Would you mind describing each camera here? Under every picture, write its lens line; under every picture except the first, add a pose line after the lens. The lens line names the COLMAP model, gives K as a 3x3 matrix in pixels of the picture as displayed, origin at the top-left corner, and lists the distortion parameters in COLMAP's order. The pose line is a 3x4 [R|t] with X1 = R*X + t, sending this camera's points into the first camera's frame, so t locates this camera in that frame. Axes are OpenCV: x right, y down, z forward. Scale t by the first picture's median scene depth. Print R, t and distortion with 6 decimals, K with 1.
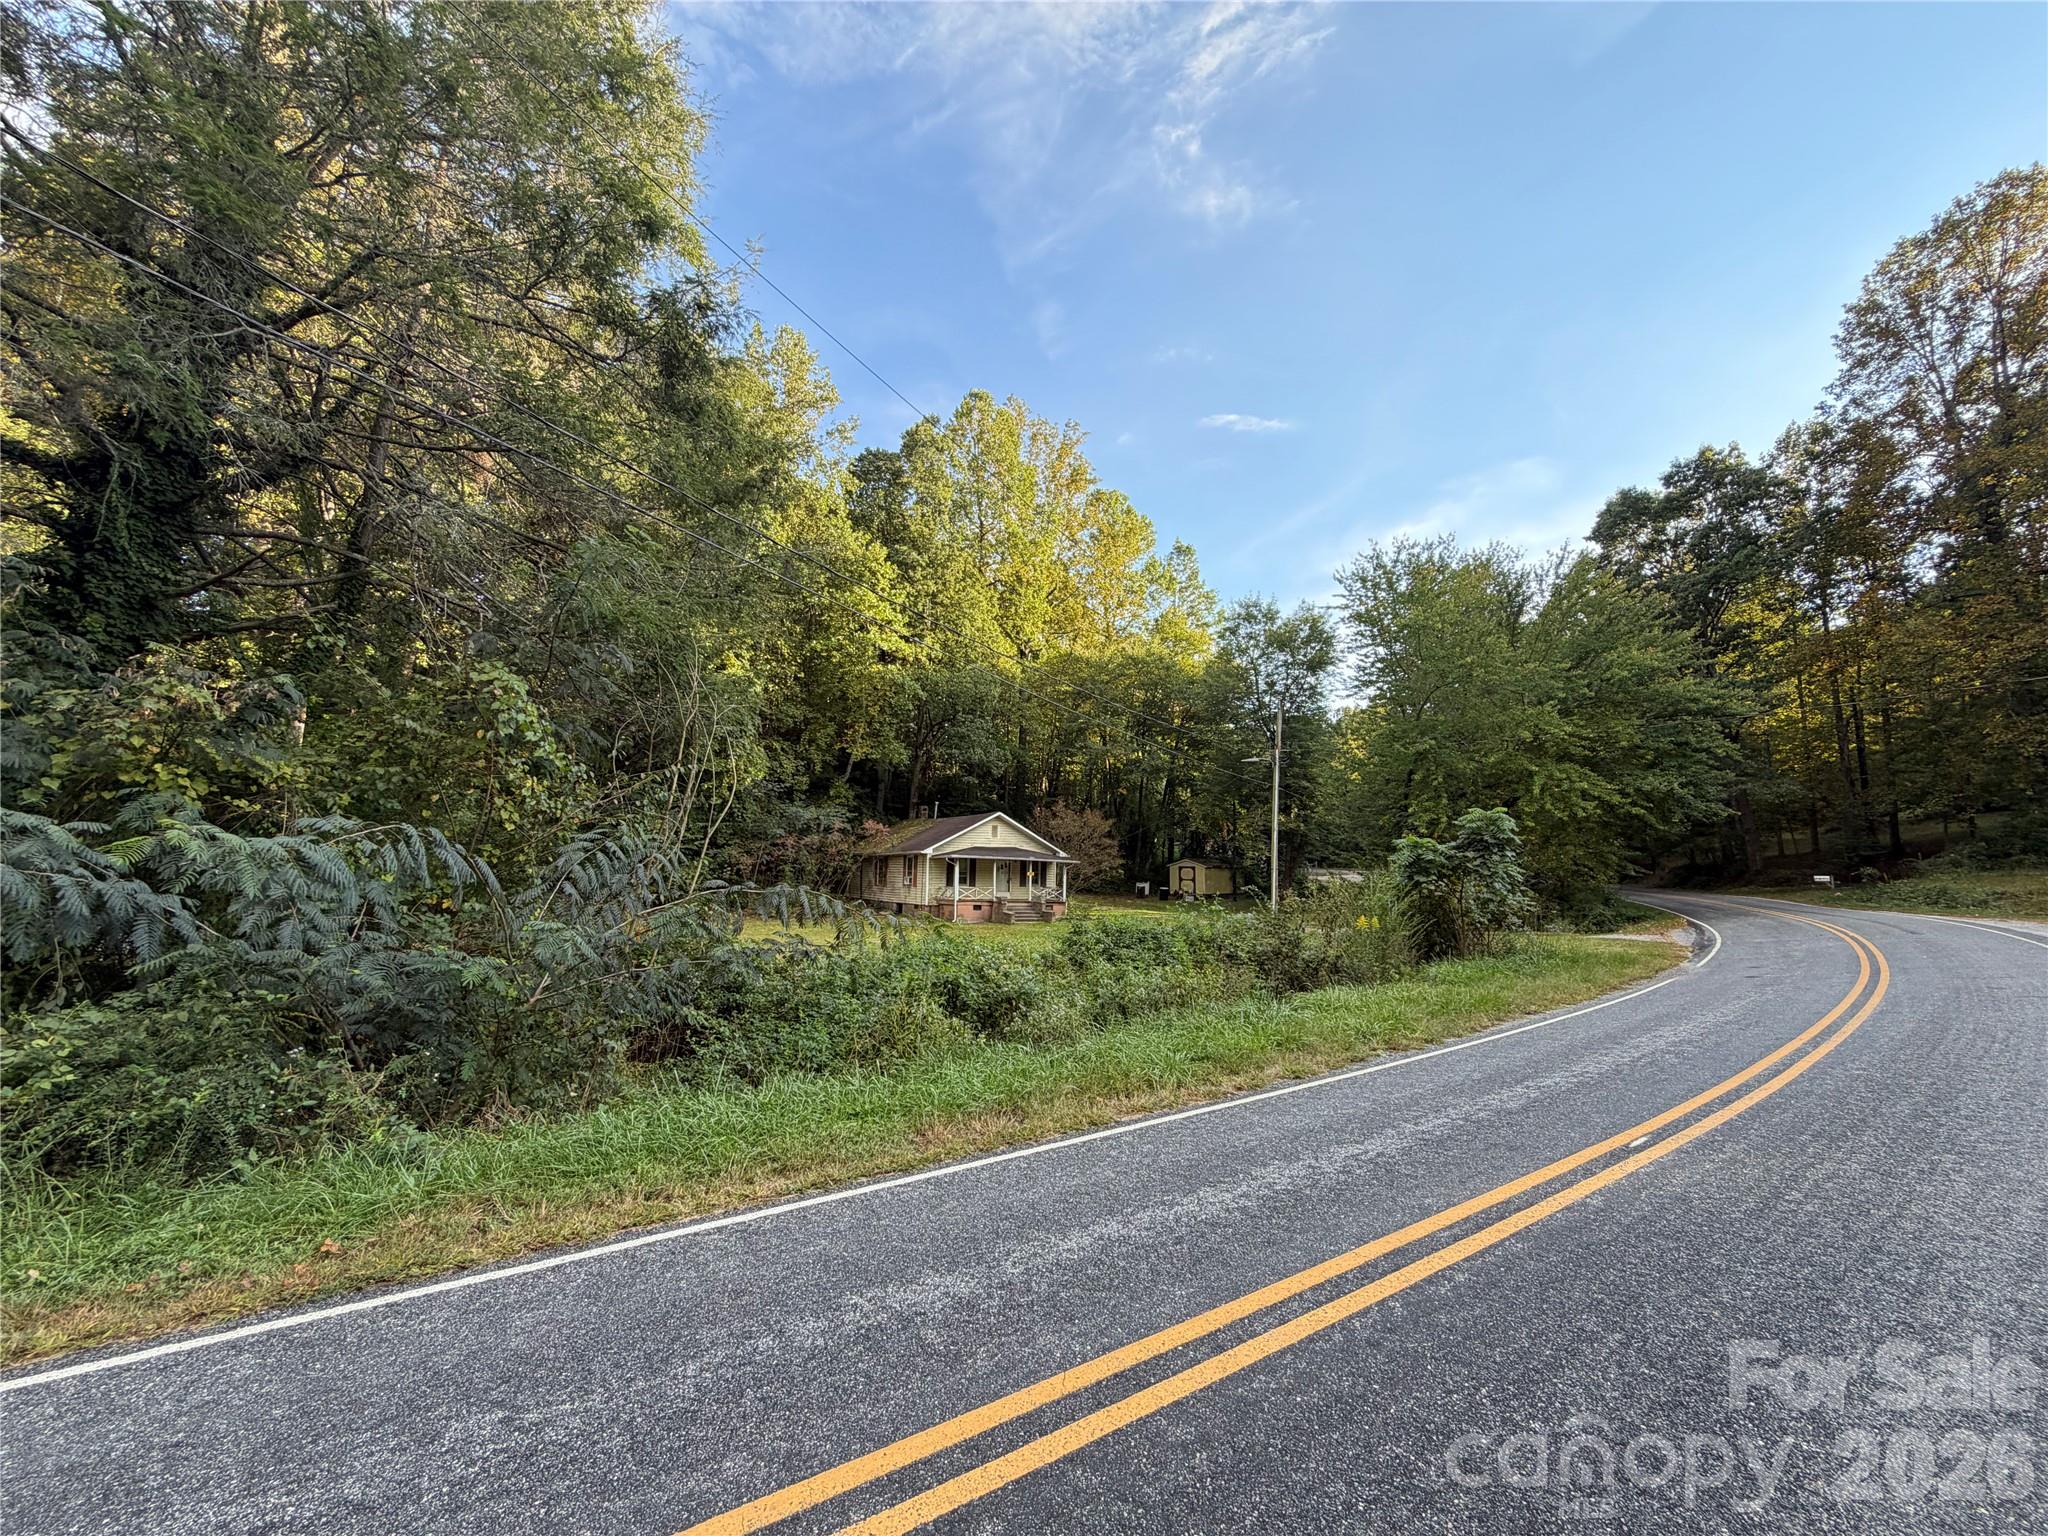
lens RADIAL K [[823.2, 0, 1018.5], [0, 823.2, 772.2], [0, 0, 1]] dist [0.000353, -0.000164]
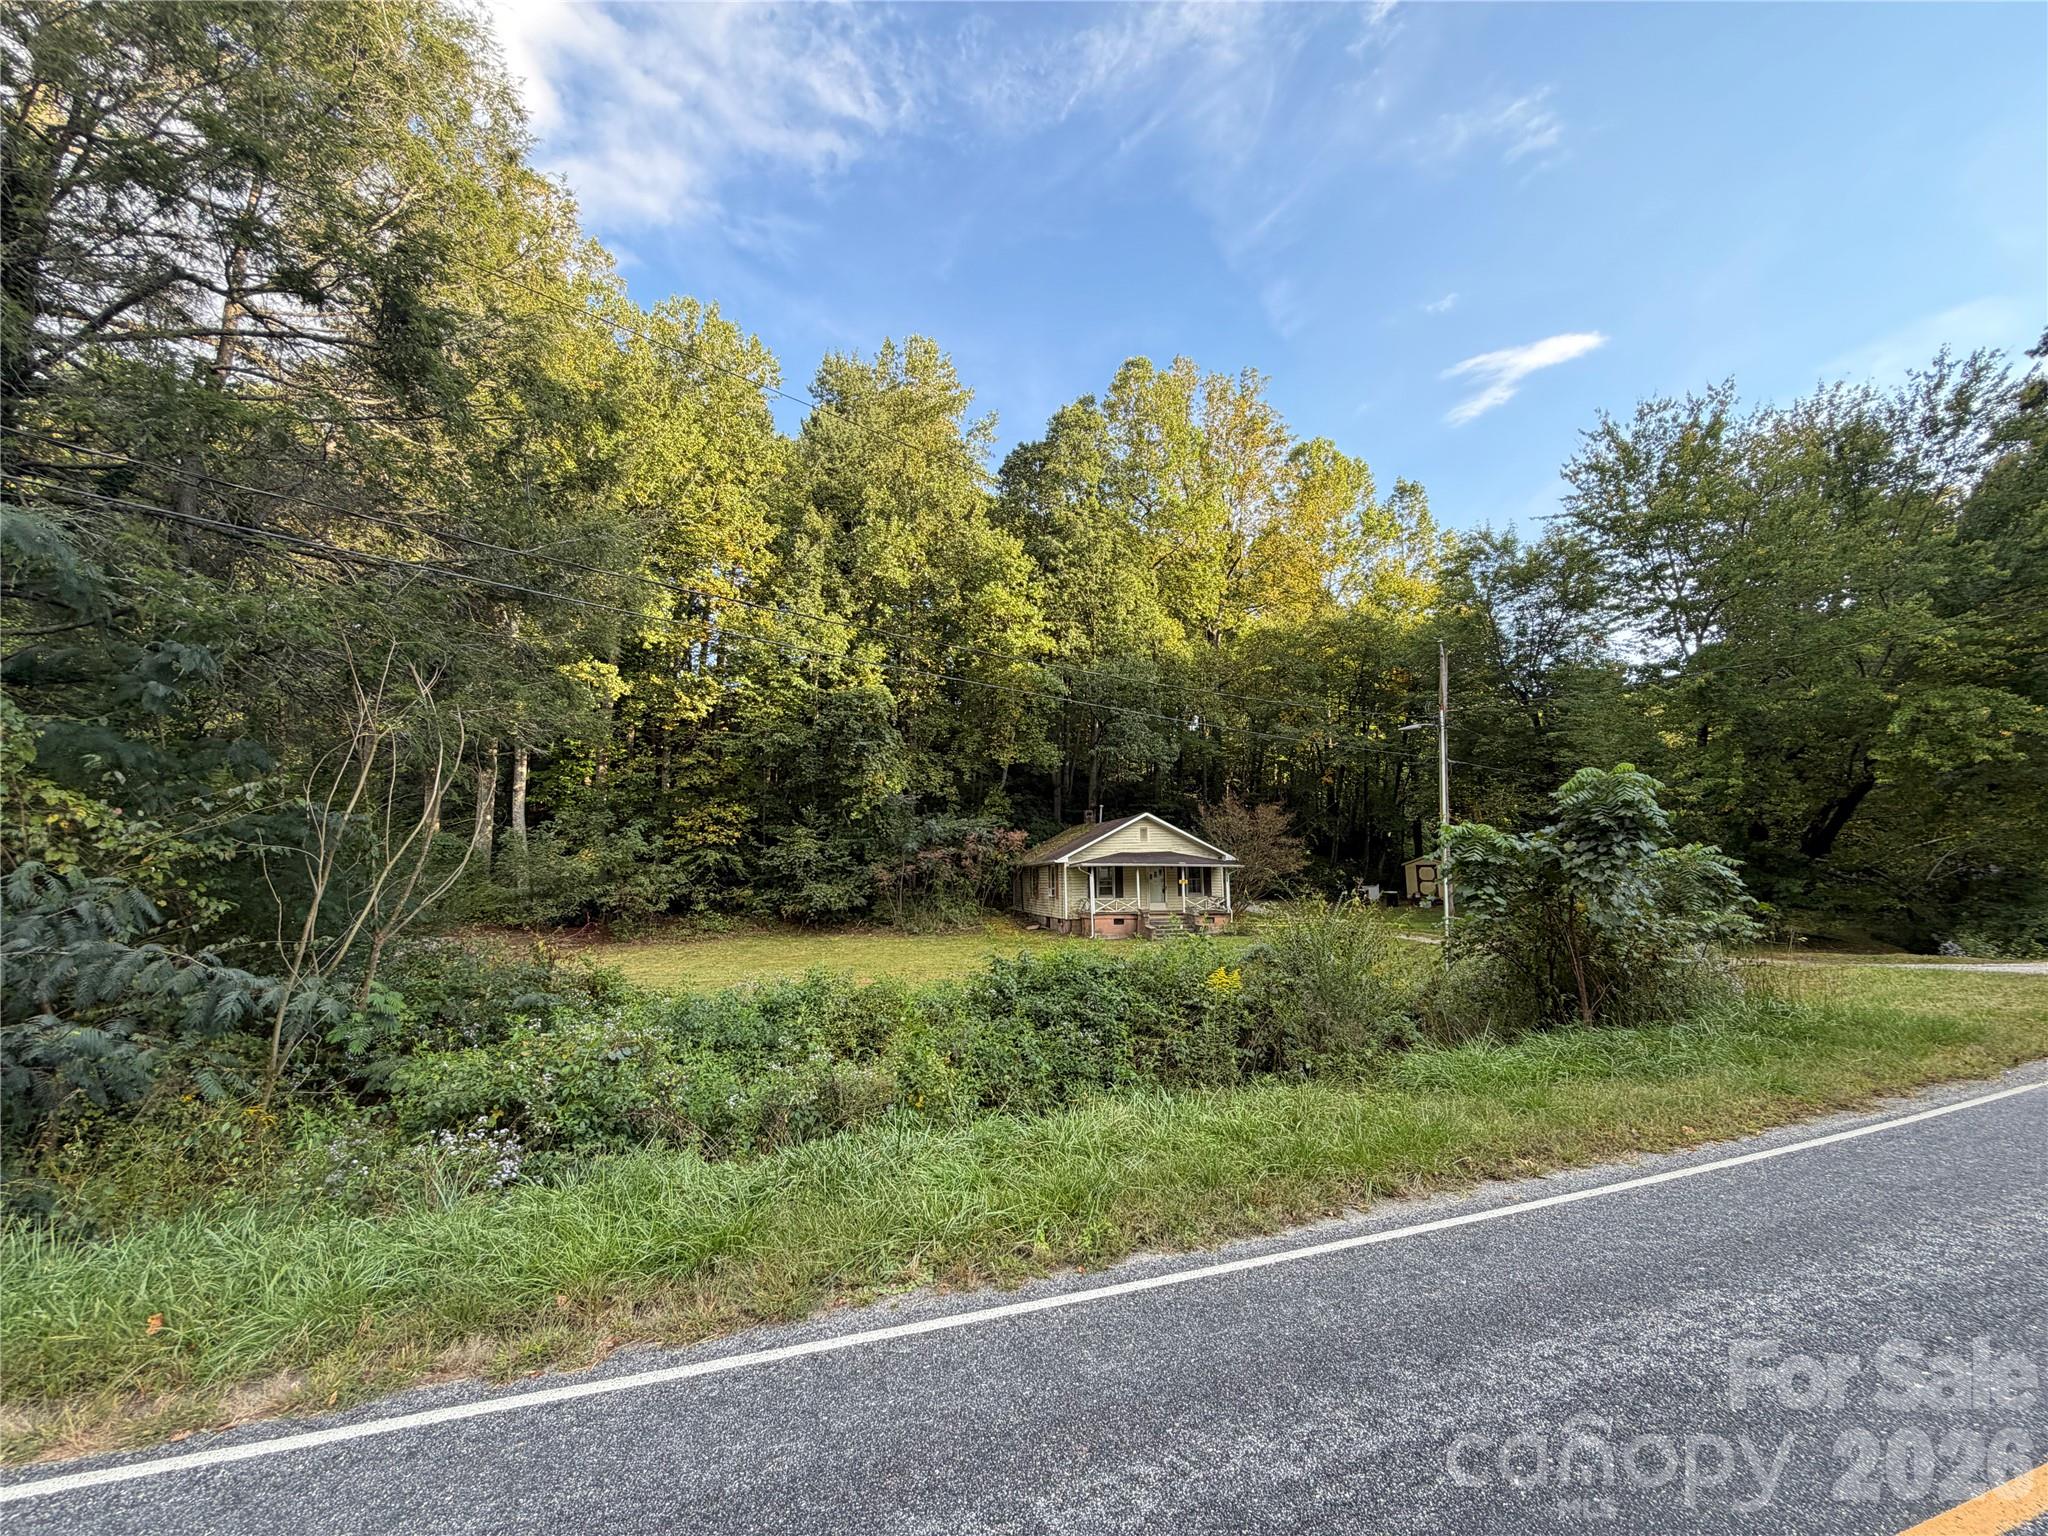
lens RADIAL K [[820.4, 0, 1017.7], [0, 820.4, 766.6], [0, 0, 1]] dist [0.000335, 0.000840]
pose [[0.940434, -0.075388, -0.331513, 0.131340], [0.071098, 0.997154, -0.025069, 0.010593], [0.332459, 0.000006, 0.943118, 0.111678]]
